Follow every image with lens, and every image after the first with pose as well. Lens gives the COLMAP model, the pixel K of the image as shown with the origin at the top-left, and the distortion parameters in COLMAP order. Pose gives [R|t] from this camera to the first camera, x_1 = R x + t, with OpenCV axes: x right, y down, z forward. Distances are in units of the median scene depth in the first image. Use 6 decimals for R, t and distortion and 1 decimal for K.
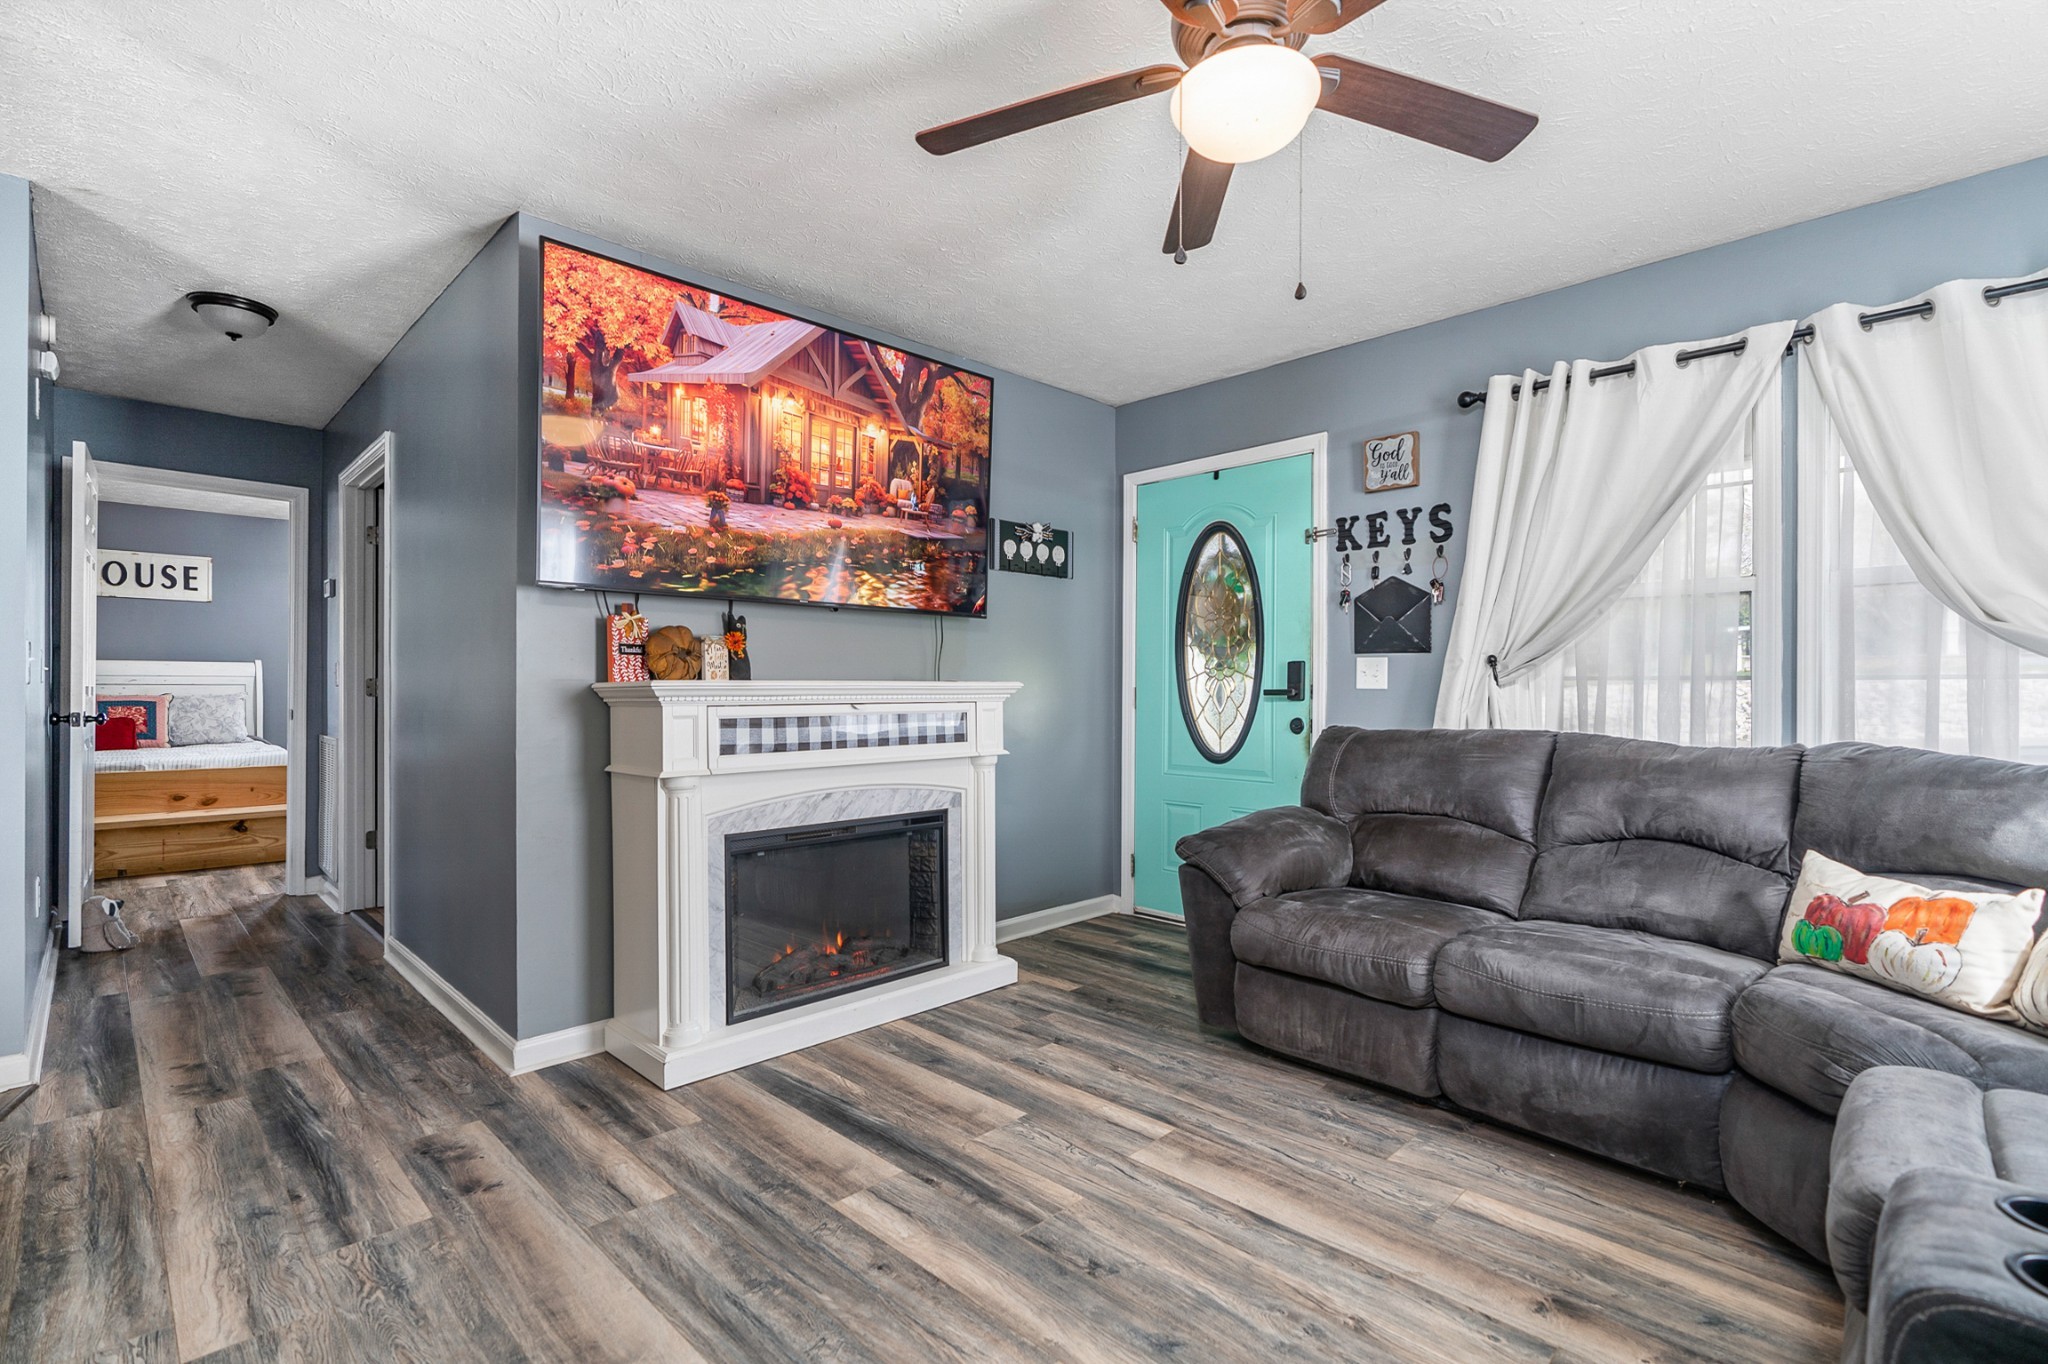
lens RADIAL K [[937.2, 0, 1055.7], [0, 937.2, 672.9], [0, 0, 1]] dist [-0.010517, 0.003977]
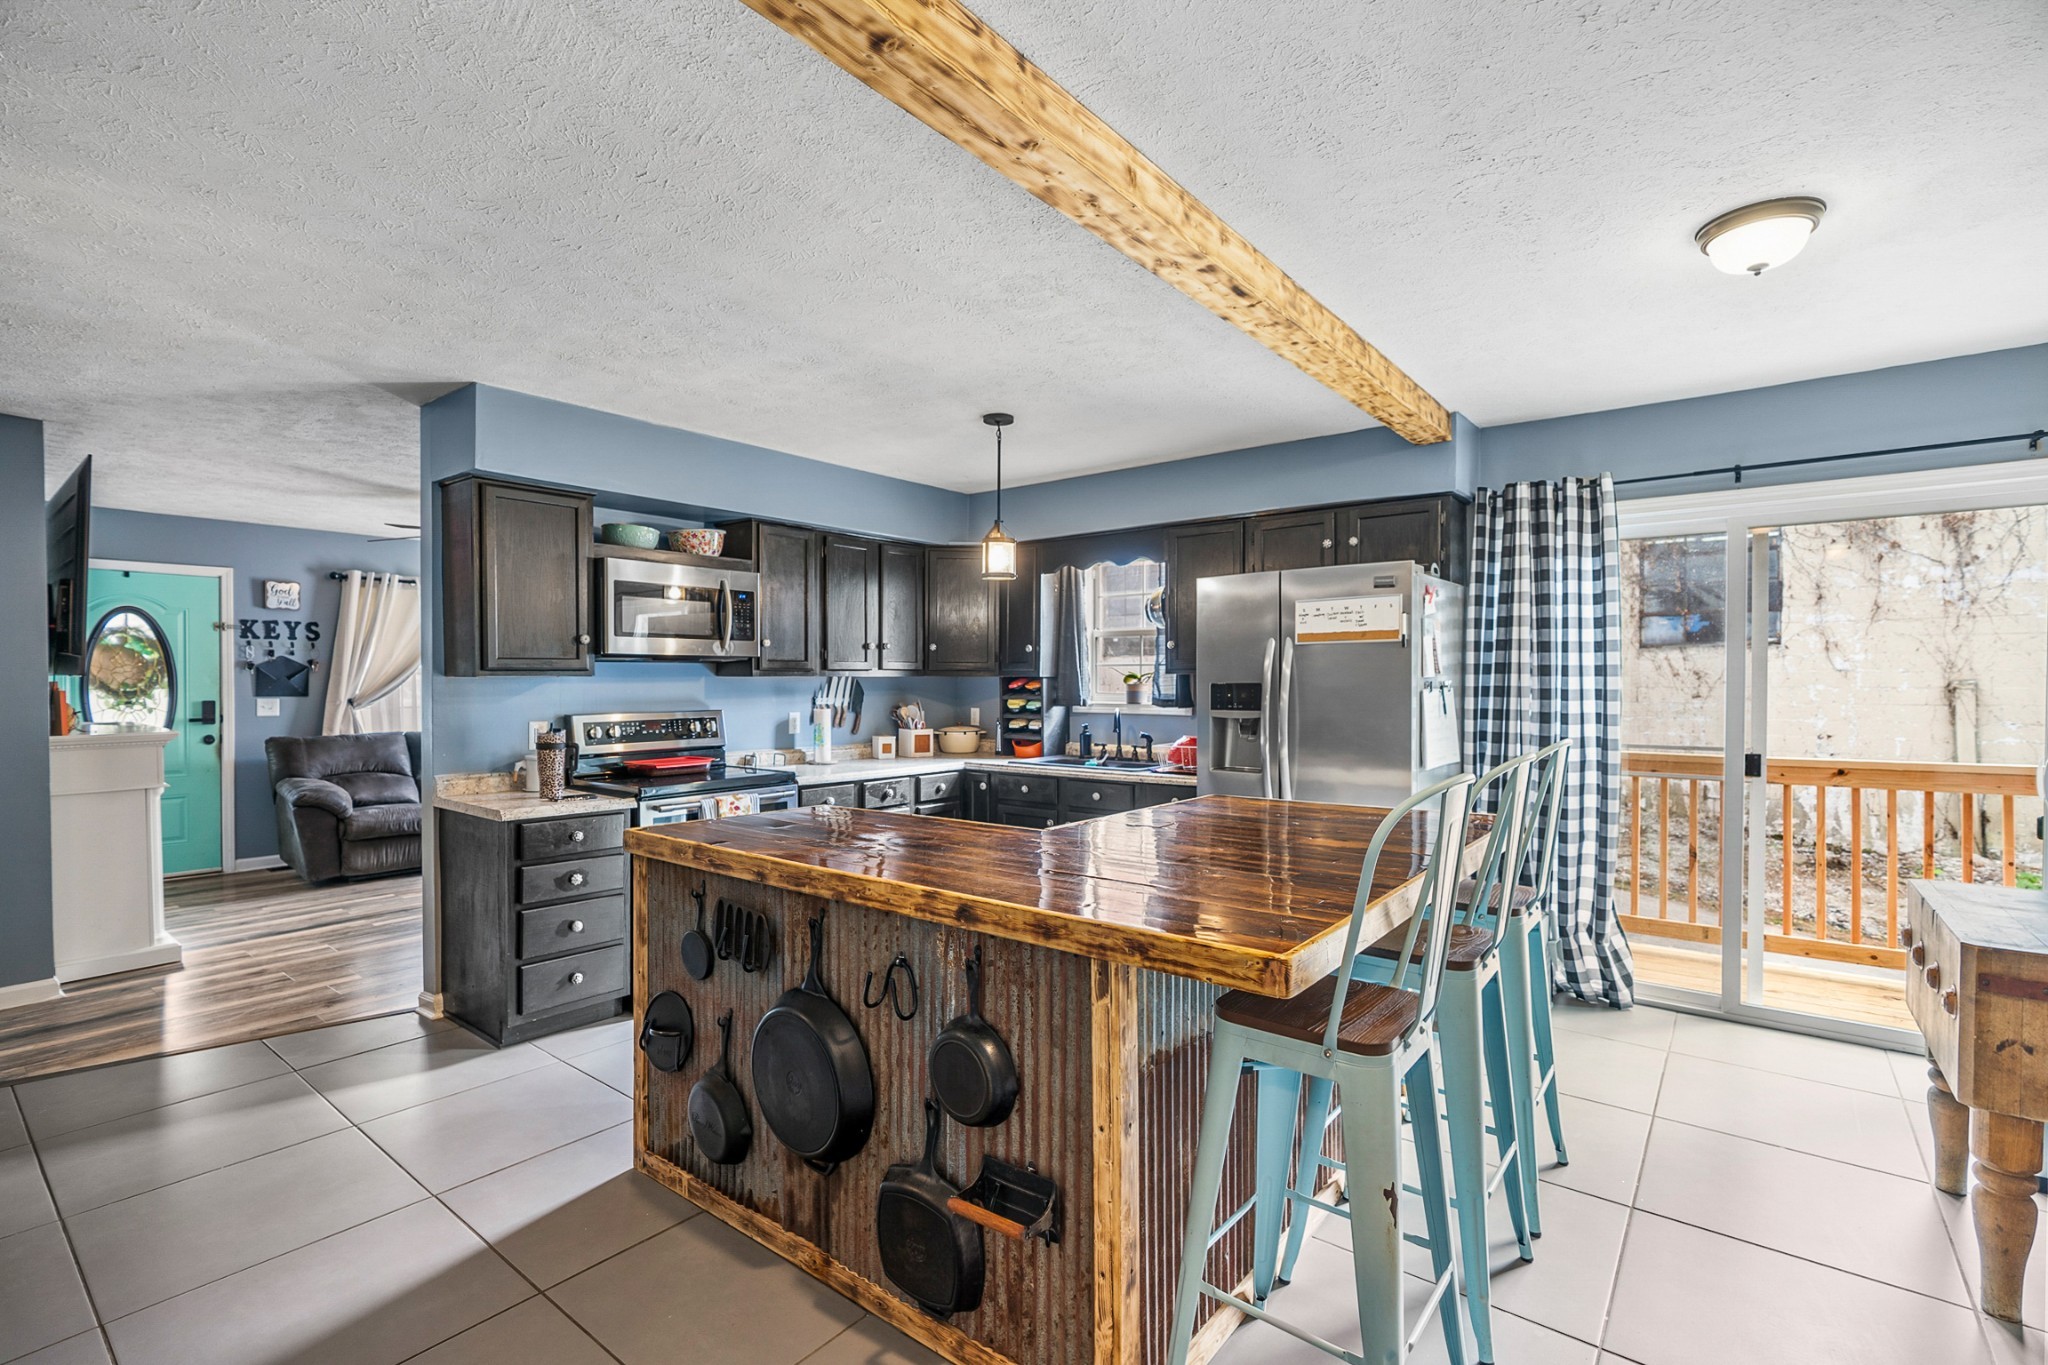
lens RADIAL K [[937.2, 0, 1031.8], [0, 937.2, 698.8], [0, 0, 1]] dist [-0.010517, 0.003977]
pose [[-0.086406, -0.022439, 0.996007, -2.011909], [-0.019064, 0.999601, 0.020866, -0.104712], [-0.996078, -0.017184, -0.086799, -0.413629]]
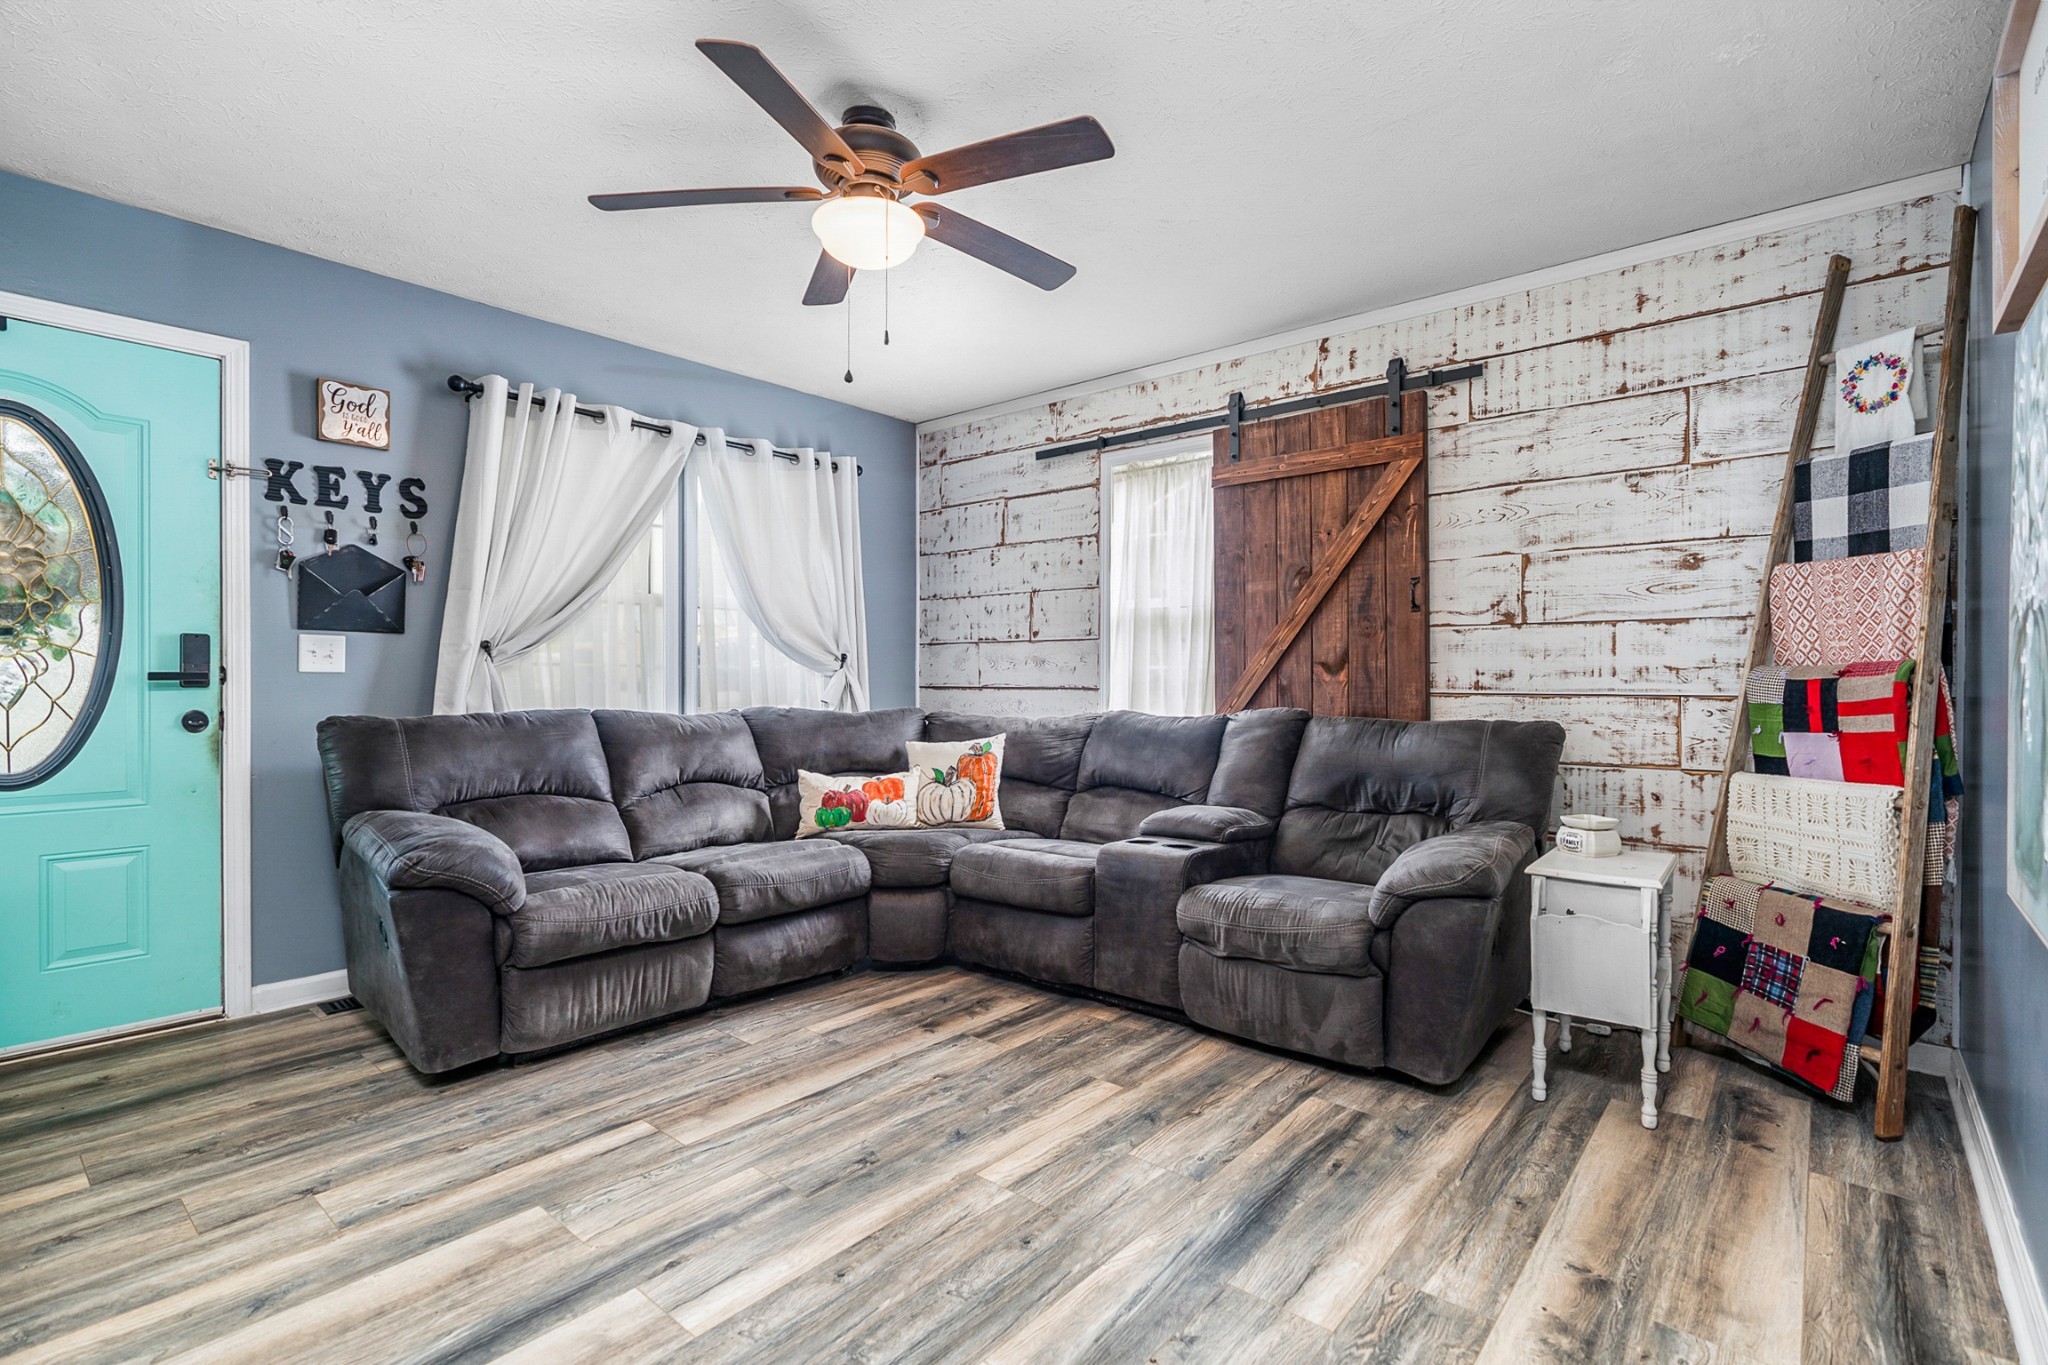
lens RADIAL K [[937.2, 0, 1006.3], [0, 937.2, 695.7], [0, 0, 1]] dist [-0.010517, 0.003977]
pose [[-0.046872, -0.016789, 0.998760, -0.671510], [-0.019152, 0.999690, 0.015906, 0.015370], [-0.998717, -0.018383, -0.047179, 0.525735]]
